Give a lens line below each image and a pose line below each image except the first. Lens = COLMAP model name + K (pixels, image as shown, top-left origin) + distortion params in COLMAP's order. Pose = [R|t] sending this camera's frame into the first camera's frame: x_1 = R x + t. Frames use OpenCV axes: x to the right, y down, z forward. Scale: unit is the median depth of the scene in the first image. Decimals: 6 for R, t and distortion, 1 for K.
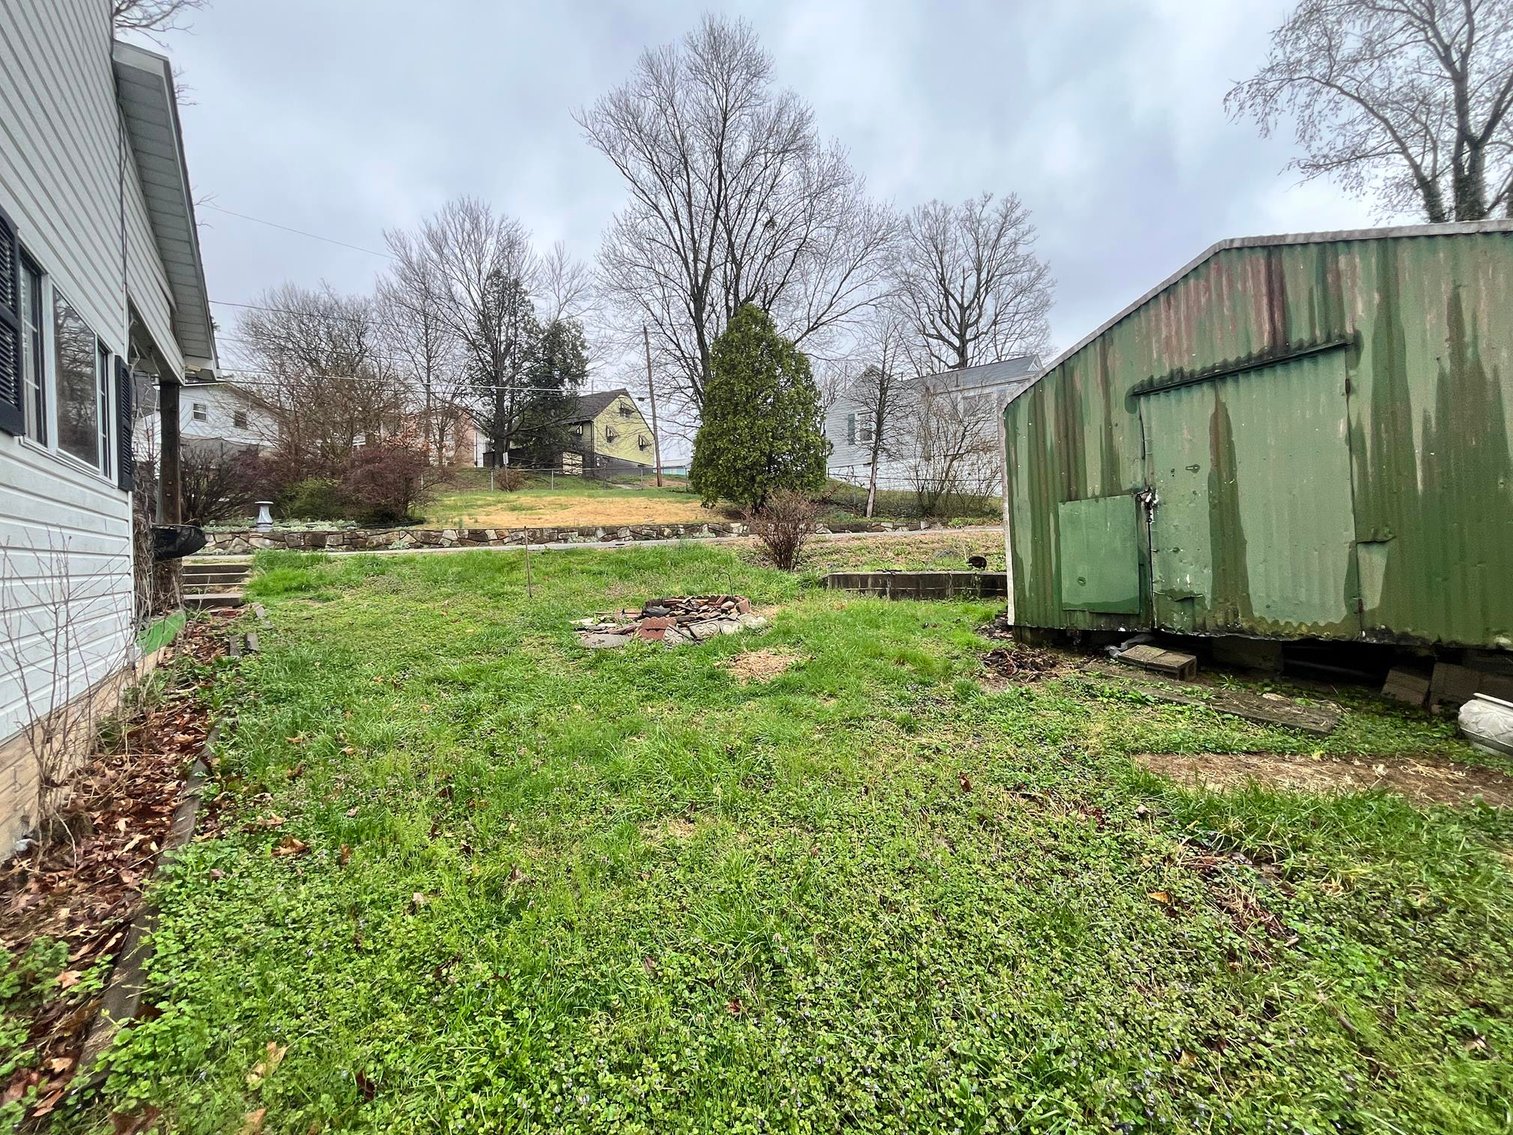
lens RADIAL K [[617.5, 0, 760.4], [0, 617.5, 568.9], [0, 0, 1]] dist [-0.002012, -0.000515]
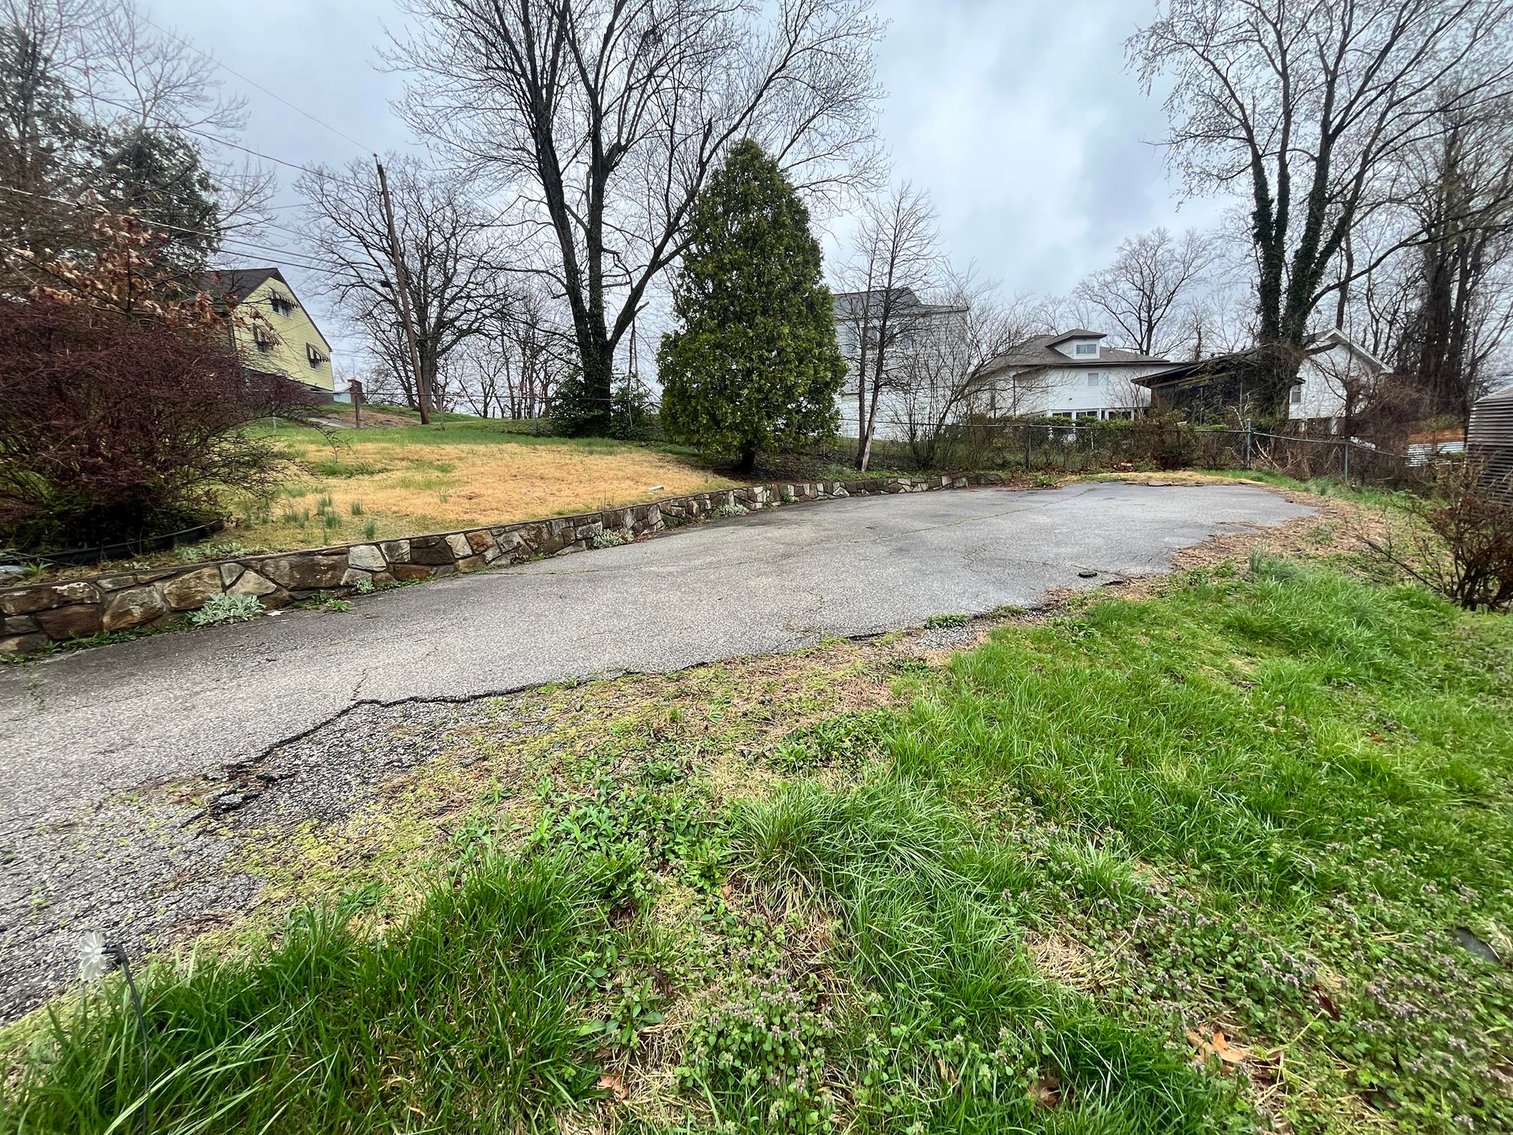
lens RADIAL K [[617.5, 0, 749.8], [0, 617.5, 564.6], [0, 0, 1]] dist [-0.002012, -0.000515]
pose [[0.860988, -0.097958, 0.499103, -0.347319], [0.051738, 0.993056, 0.105654, -0.056084], [-0.505987, -0.065145, 0.860078, 0.393464]]
